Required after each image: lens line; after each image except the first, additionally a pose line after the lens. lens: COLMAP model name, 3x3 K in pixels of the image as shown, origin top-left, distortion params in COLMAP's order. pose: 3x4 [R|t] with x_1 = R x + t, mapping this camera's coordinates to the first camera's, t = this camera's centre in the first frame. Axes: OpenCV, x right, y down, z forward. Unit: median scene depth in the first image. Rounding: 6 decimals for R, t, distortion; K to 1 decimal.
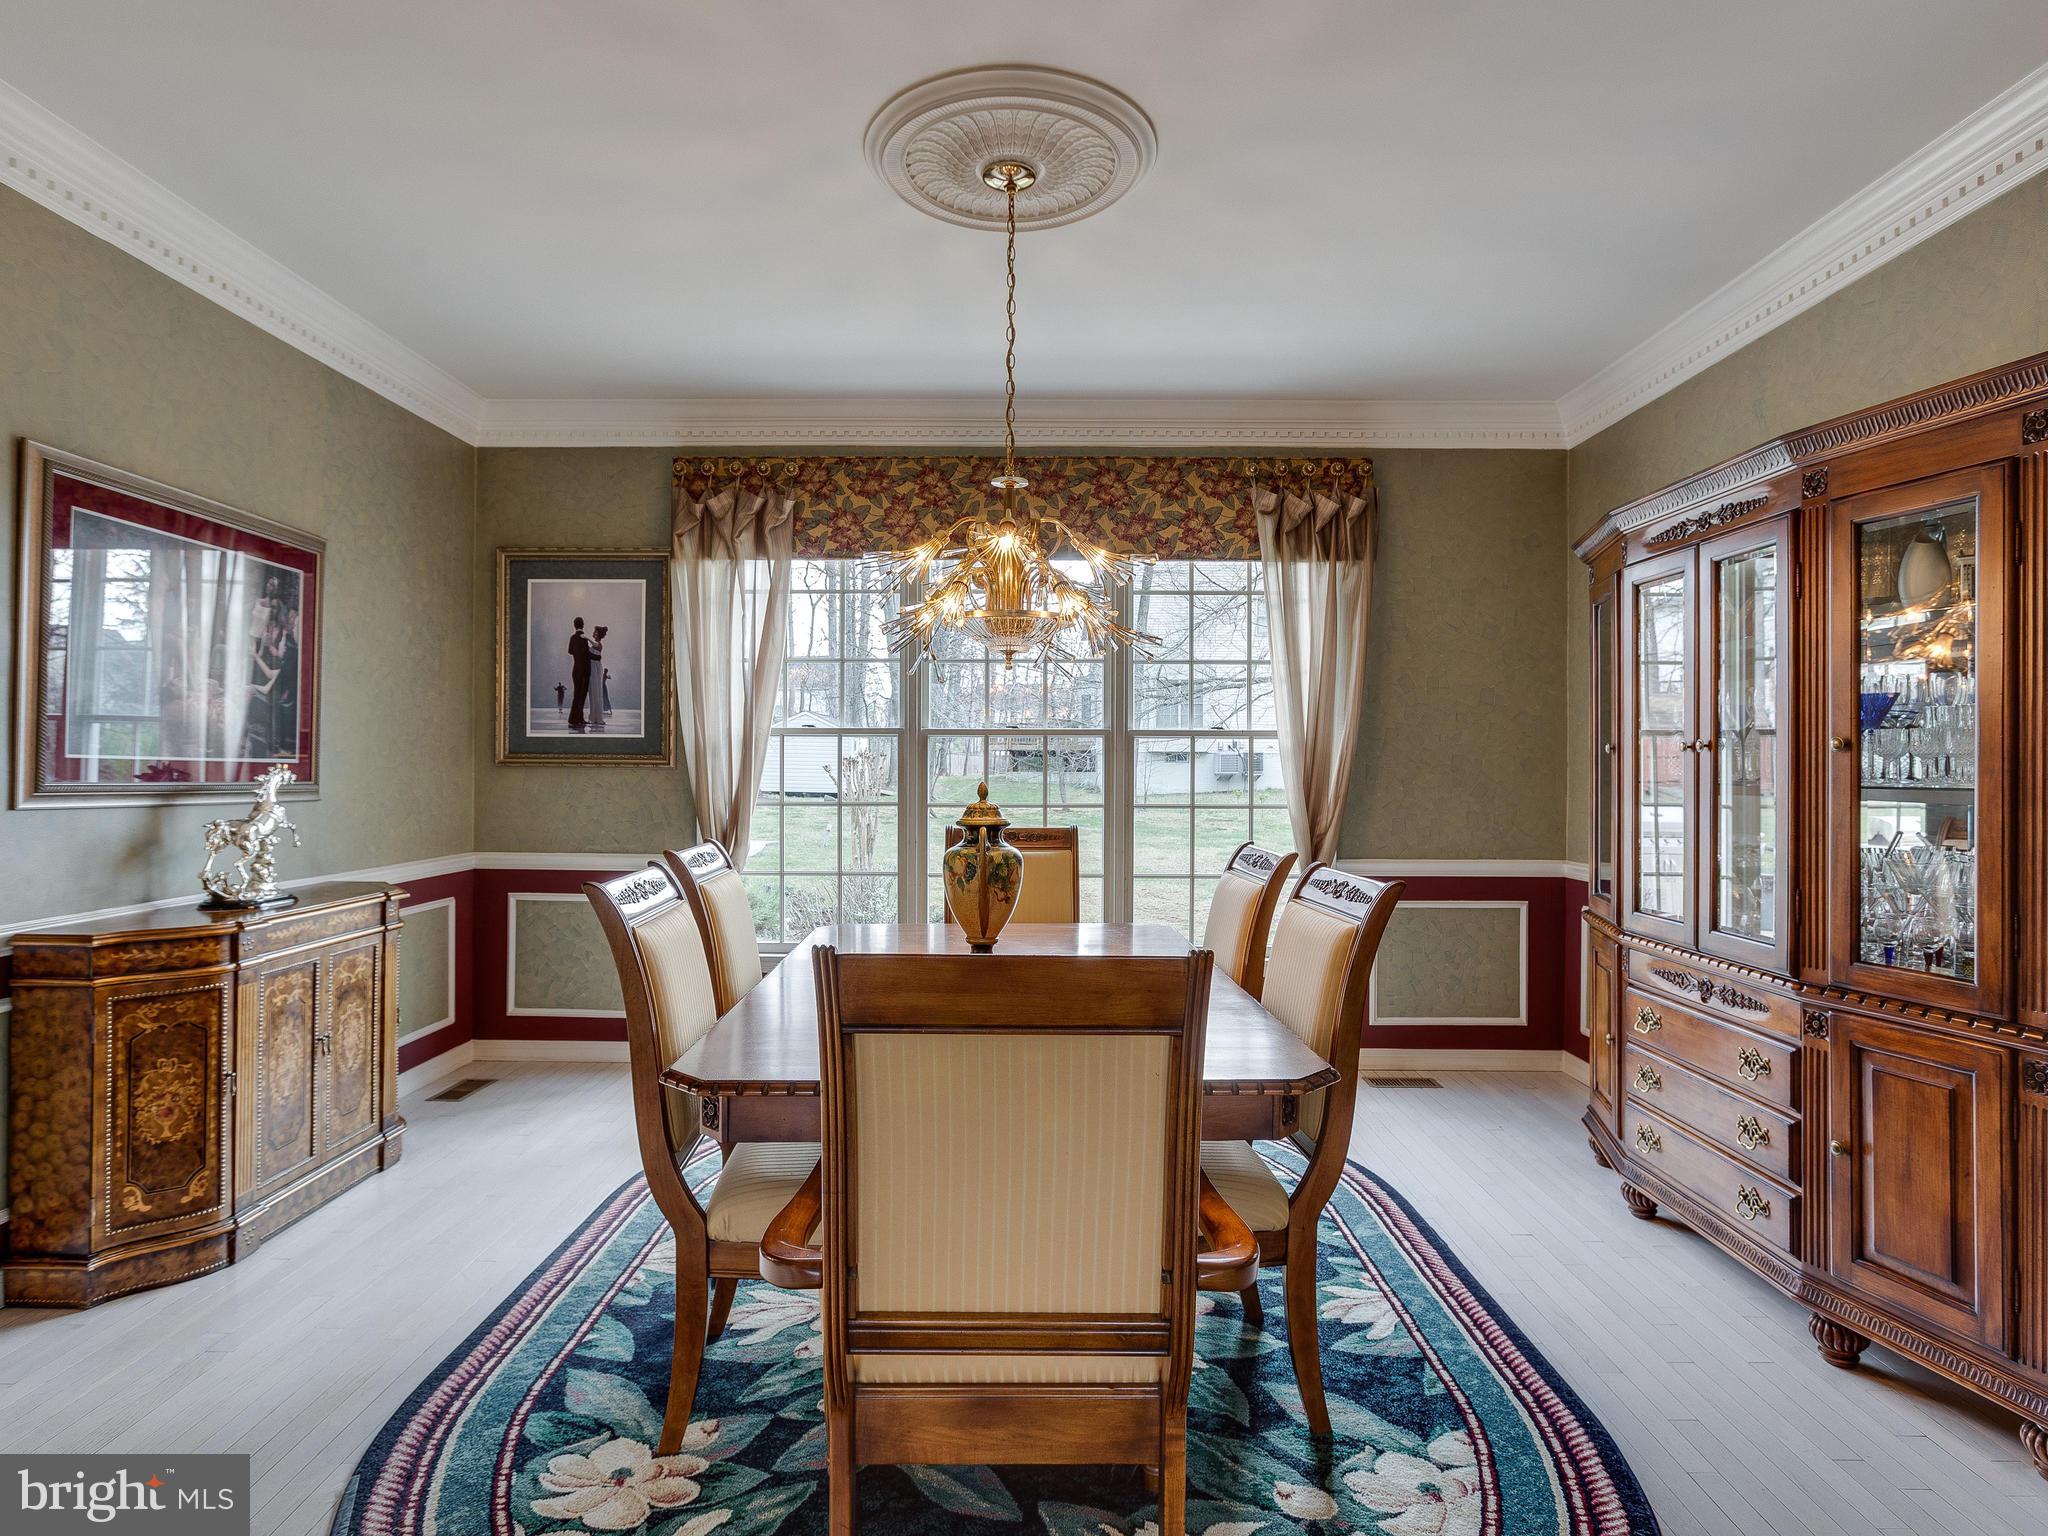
lens RADIAL K [[1035.2, 0, 1034.2], [0, 1035.2, 764.3], [0, 0, 1]] dist [-0.000884, 0.000412]
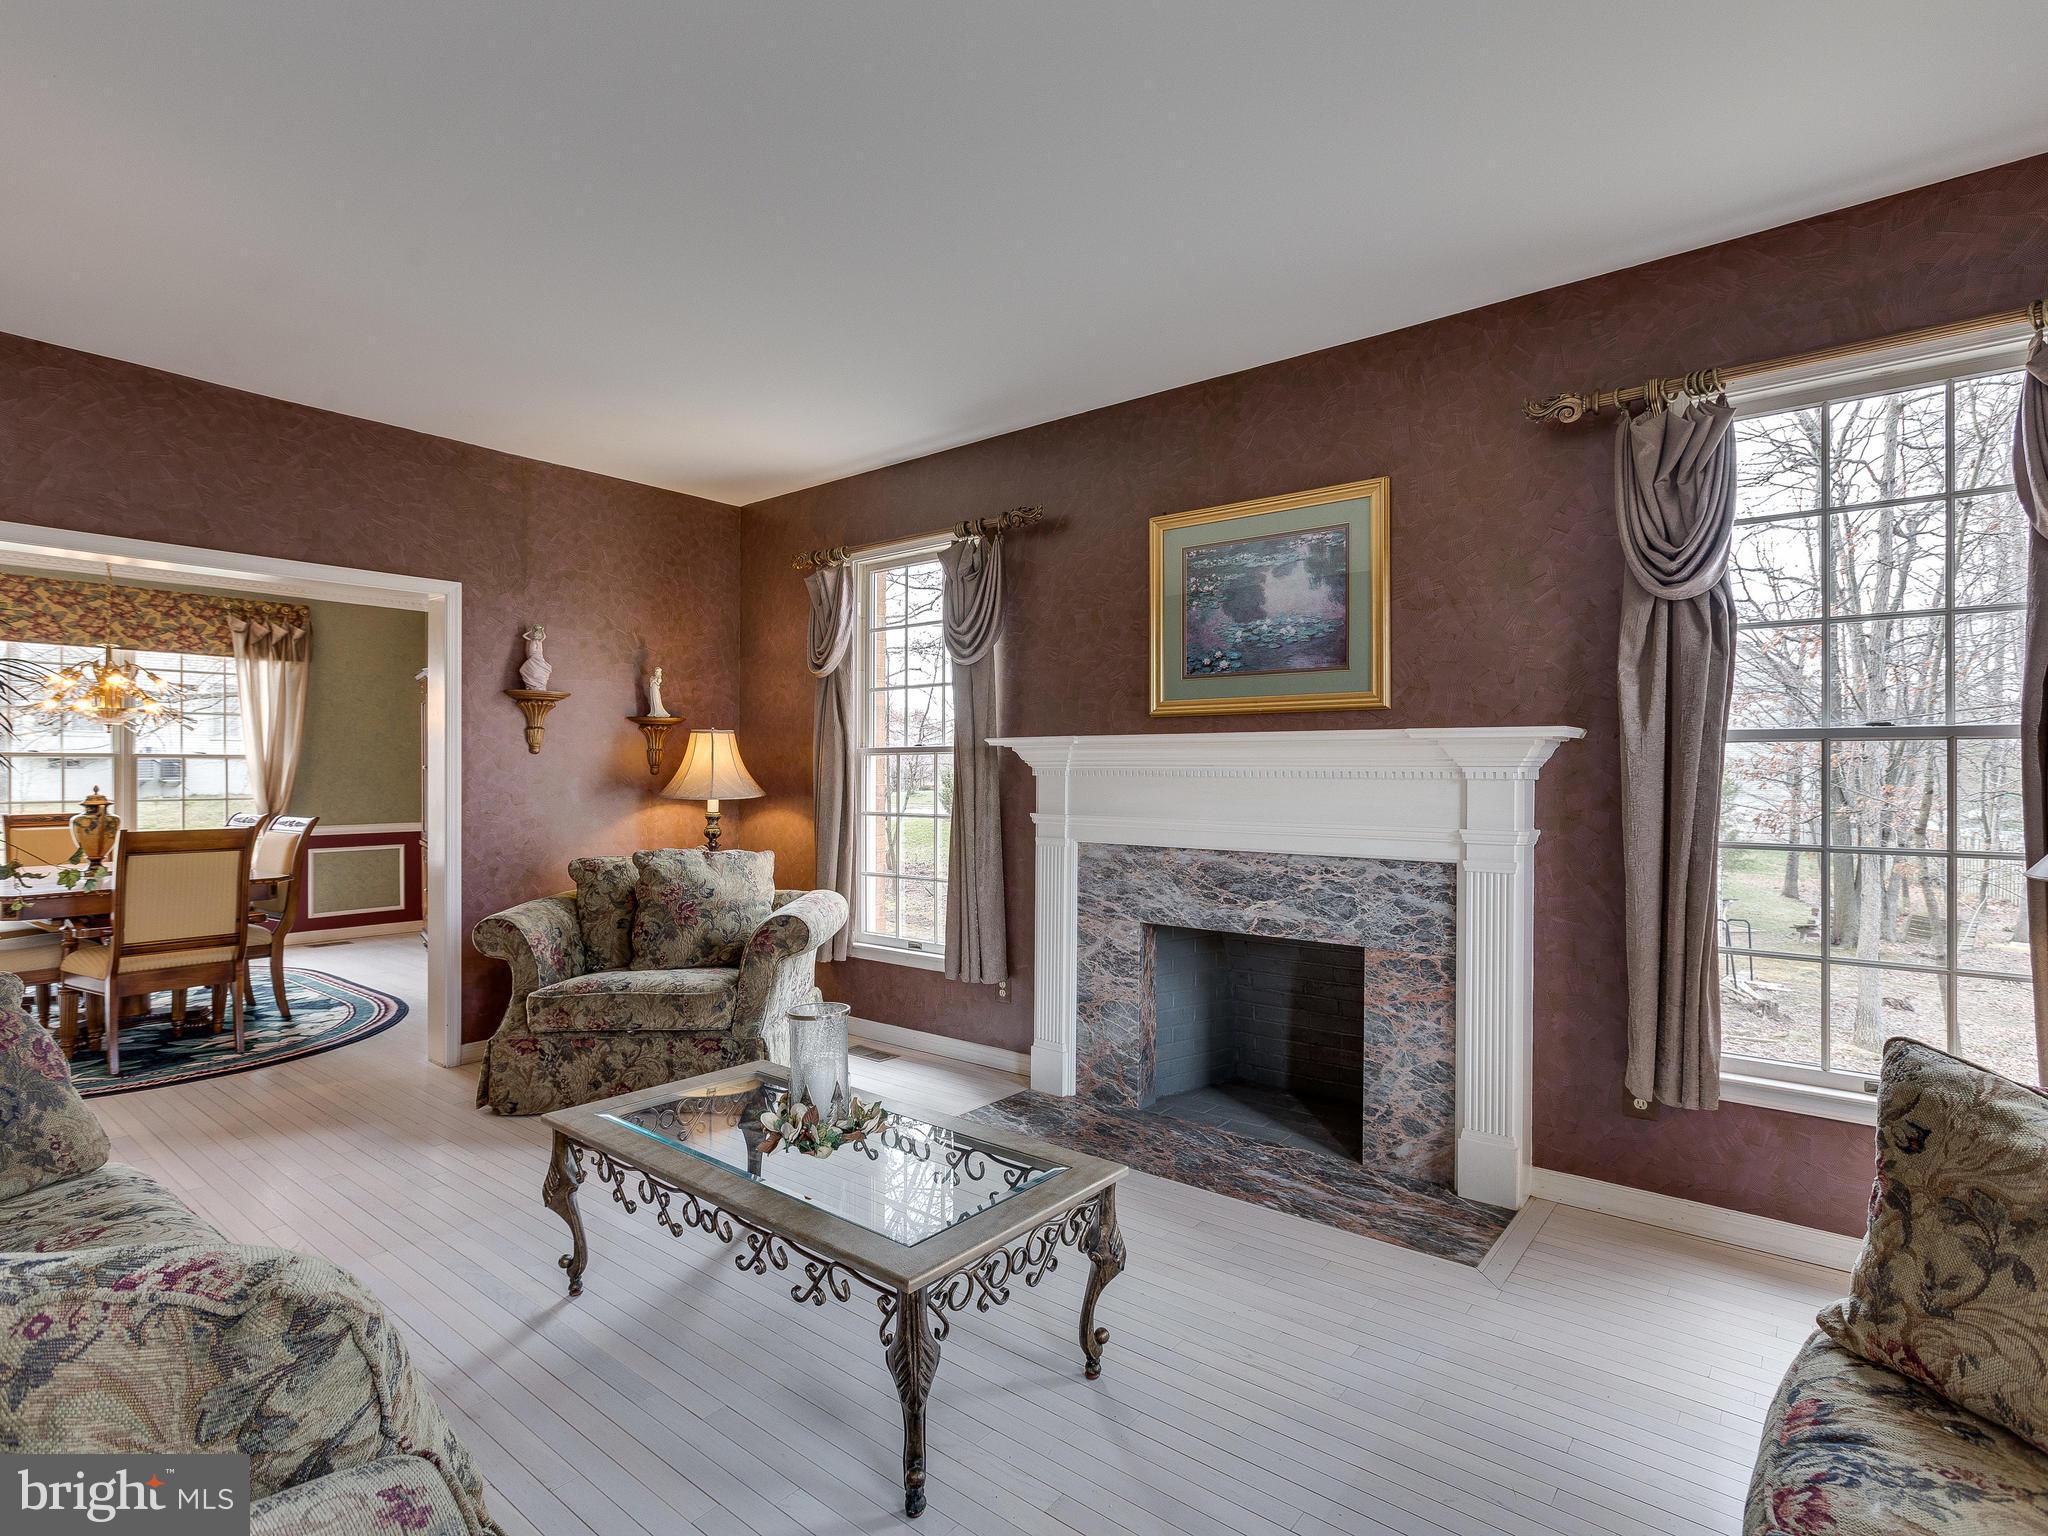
lens RADIAL K [[1035.2, 0, 1034.2], [0, 1035.2, 764.3], [0, 0, 1]] dist [-0.000884, 0.000412]
pose [[0.606260, -0.003068, 0.795261, -0.348474], [0.008925, 0.999956, -0.002945, -0.000975], [-0.795217, 0.008883, 0.606260, -1.117159]]
